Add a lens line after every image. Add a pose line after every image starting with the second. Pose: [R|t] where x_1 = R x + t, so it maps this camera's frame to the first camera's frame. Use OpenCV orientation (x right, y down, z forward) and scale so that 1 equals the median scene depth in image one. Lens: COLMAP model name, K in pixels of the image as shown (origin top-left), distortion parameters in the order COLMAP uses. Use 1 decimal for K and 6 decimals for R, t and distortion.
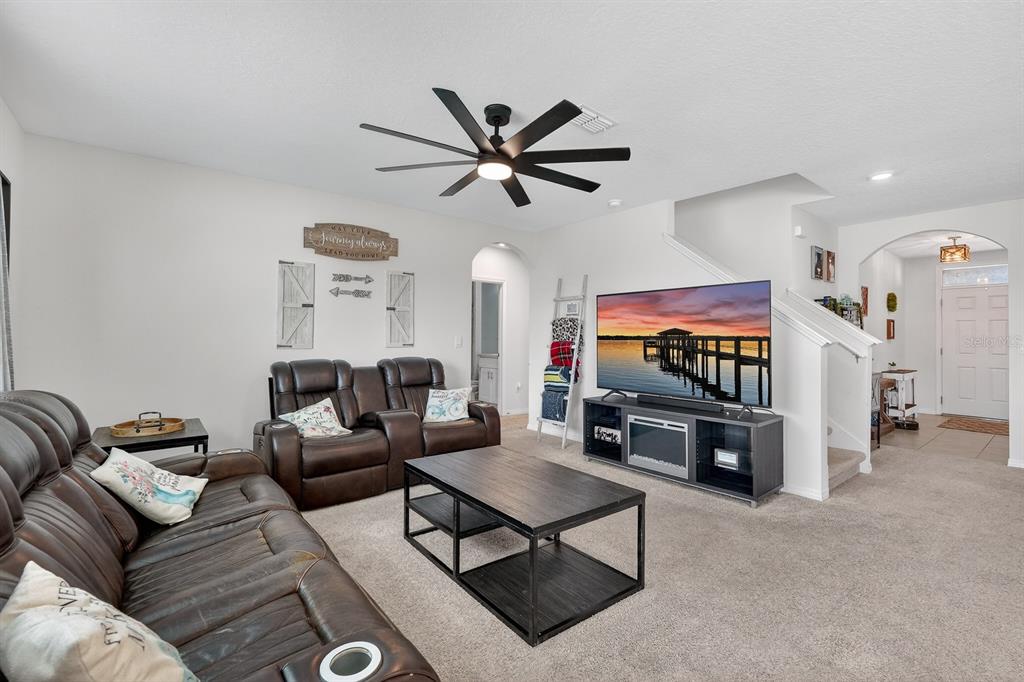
lens RADIAL K [[449.6, 0, 515.1], [0, 449.6, 332.8], [0, 0, 1]] dist [-0.006843, 0.000795]
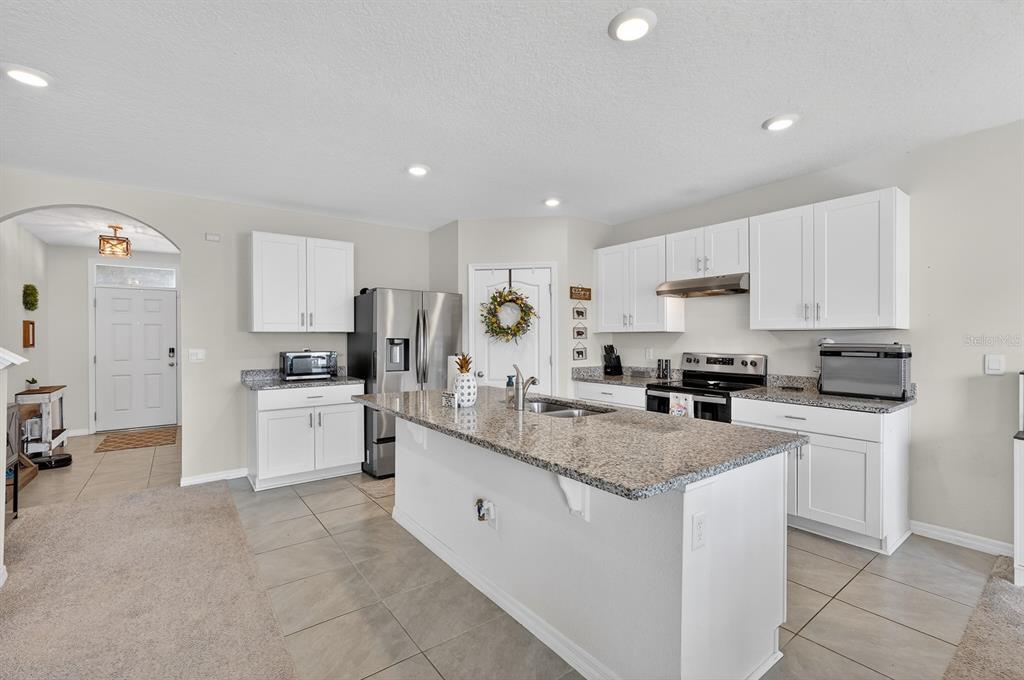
lens RADIAL K [[449.6, 0, 518.1], [0, 449.6, 338.8], [0, 0, 1]] dist [-0.006843, 0.000795]
pose [[0.029539, -0.007822, 0.999533, 0.156163], [-0.004473, 0.999958, 0.007957, -0.011511], [-0.999554, -0.004706, 0.029503, 0.211000]]
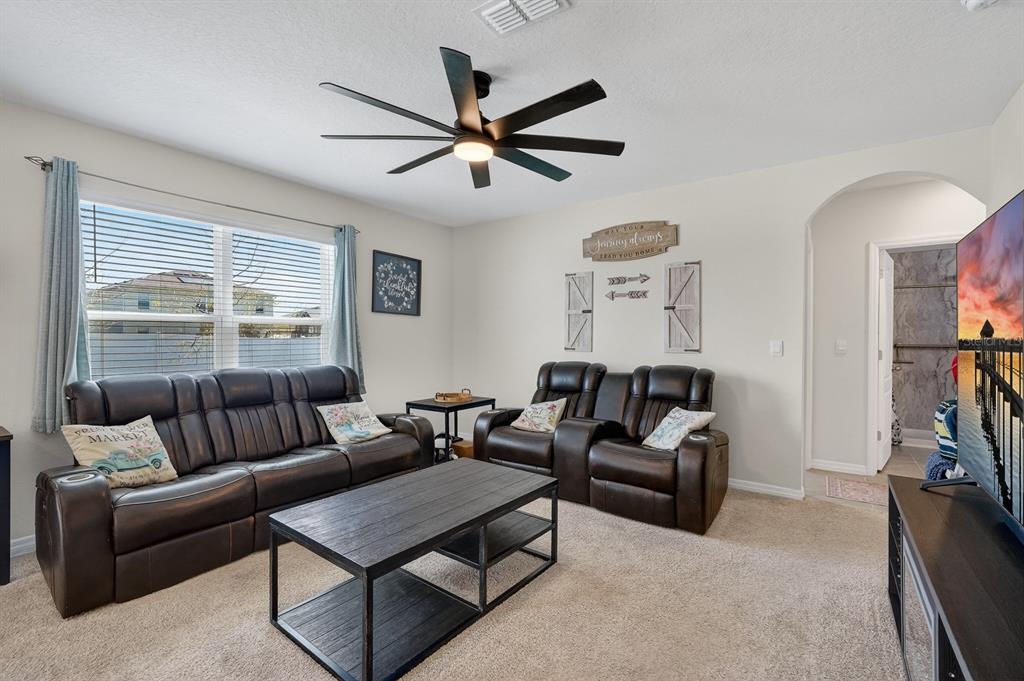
lens RADIAL K [[449.6, 0, 513.8], [0, 449.6, 338.9], [0, 0, 1]] dist [-0.006843, 0.000795]
pose [[0.275236, -0.000469, -0.961377, 0.361133], [0.008039, 0.999966, 0.001814, 0.001228], [0.961343, -0.008228, 0.275230, 0.368776]]
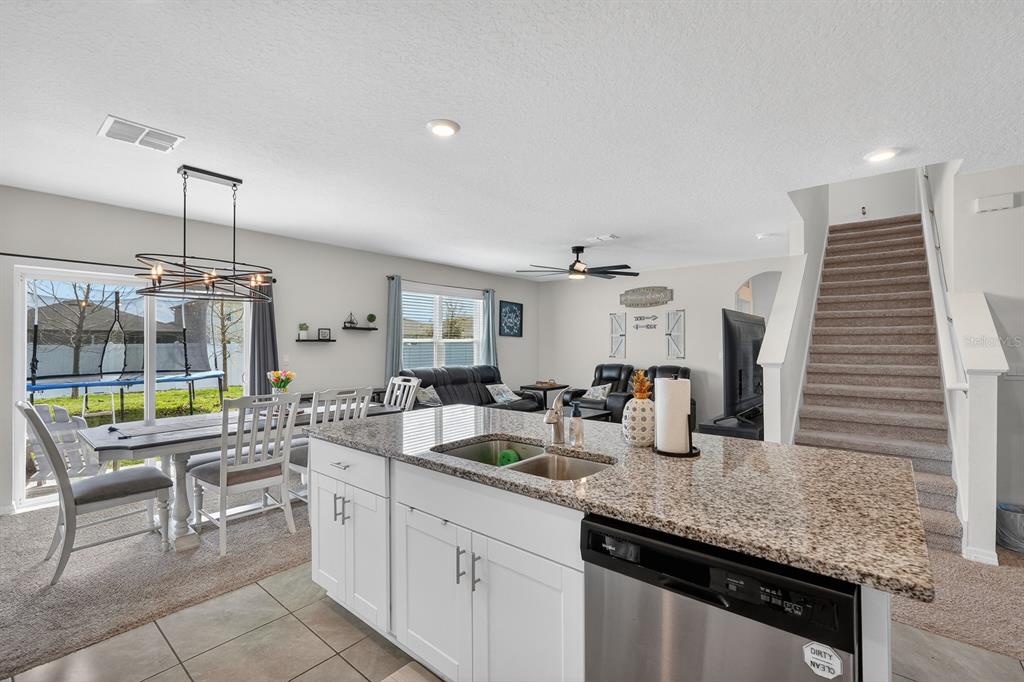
lens RADIAL K [[449.6, 0, 513.3], [0, 449.6, 338.2], [0, 0, 1]] dist [-0.006843, 0.000795]
pose [[0.208151, -0.018714, -0.977918, 0.888161], [0.006211, 0.999822, -0.017811, -0.012286], [0.978077, -0.002367, 0.208230, 0.109311]]
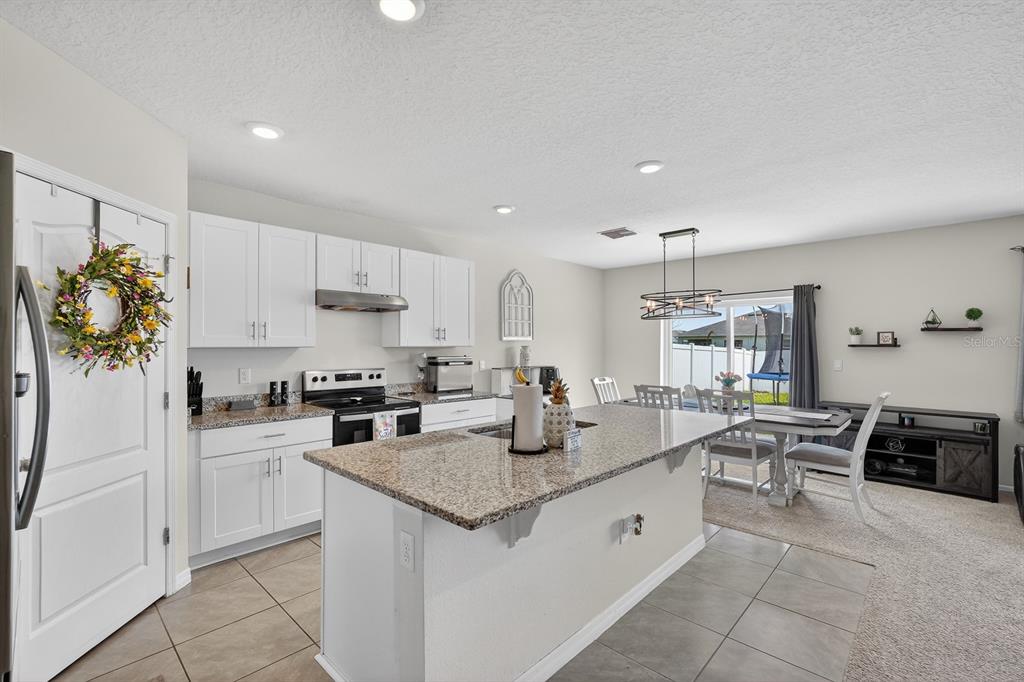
lens RADIAL K [[449.6, 0, 514.2], [0, 449.6, 341.9], [0, 0, 1]] dist [-0.006843, 0.000795]
pose [[-0.989527, -0.007531, -0.144152, 0.675614], [-0.004989, 0.999826, -0.017983, -0.015101], [0.144262, -0.017075, -0.989392, 0.609100]]
